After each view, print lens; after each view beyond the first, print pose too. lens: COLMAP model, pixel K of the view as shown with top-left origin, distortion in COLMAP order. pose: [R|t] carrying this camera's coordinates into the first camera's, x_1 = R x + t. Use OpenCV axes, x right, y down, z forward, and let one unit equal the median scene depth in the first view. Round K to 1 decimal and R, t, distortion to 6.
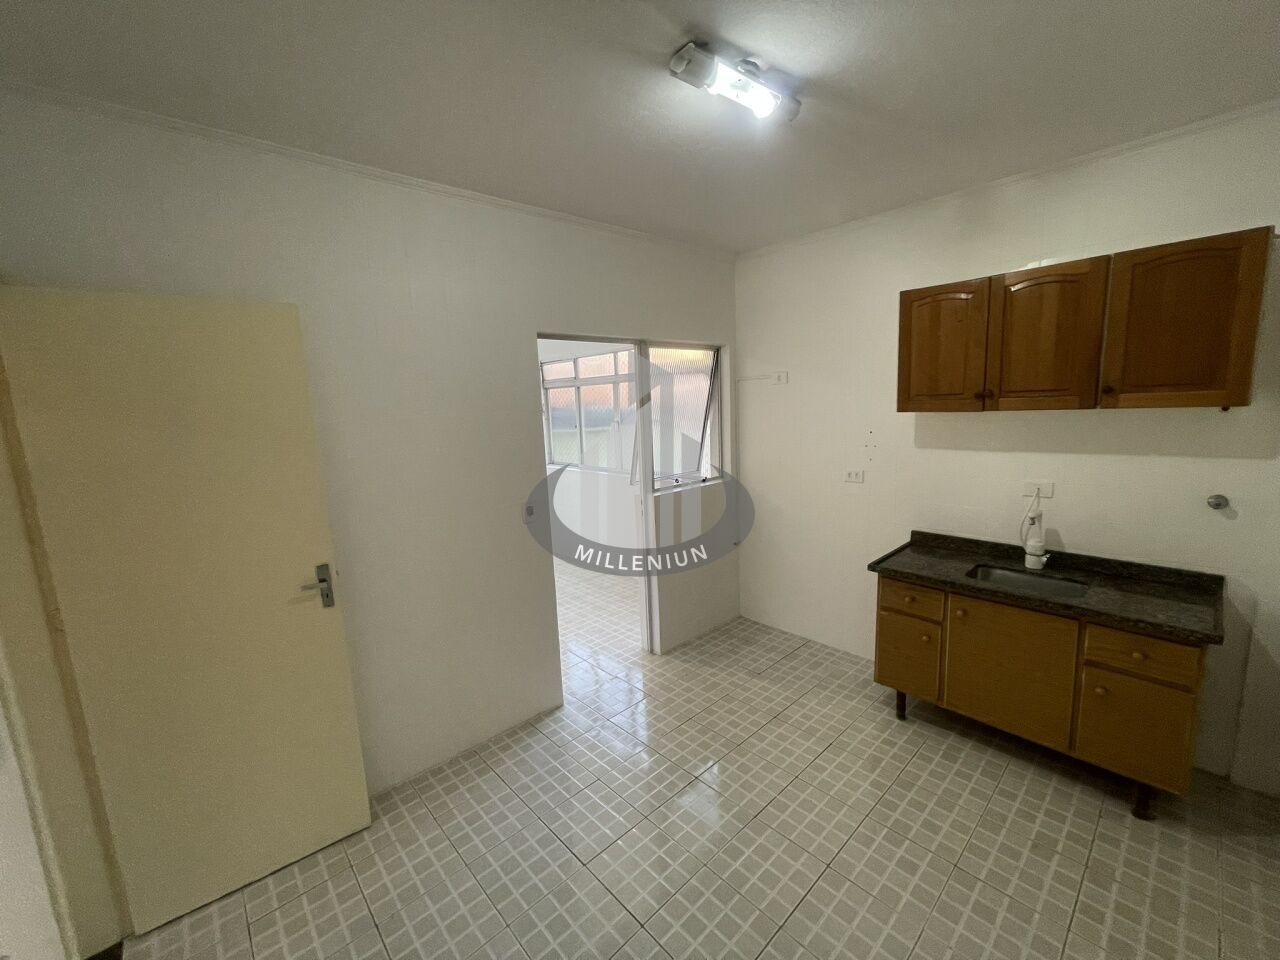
lens RADIAL K [[514.1, 0, 636.8], [0, 514.1, 481.3], [0, 0, 1]] dist [-0.000647, 0.000566]
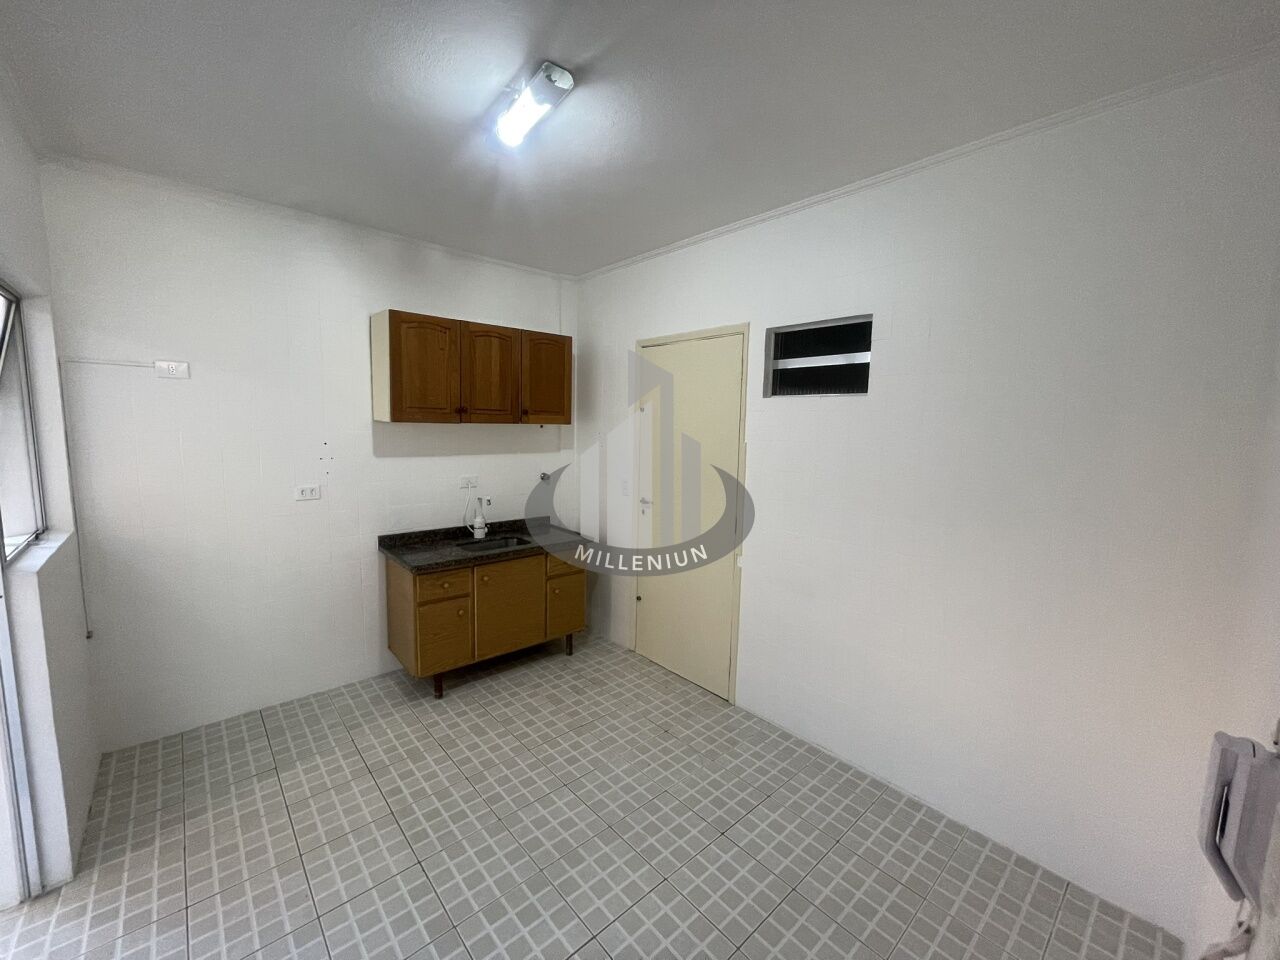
lens RADIAL K [[514.1, 0, 636.7], [0, 514.1, 480.7], [0, 0, 1]] dist [-0.000647, 0.000566]
pose [[0.014842, -0.068414, 0.997547, -0.586159], [0.130233, 0.989290, 0.065910, -0.020023], [-0.991372, 0.128935, 0.023593, 0.521510]]
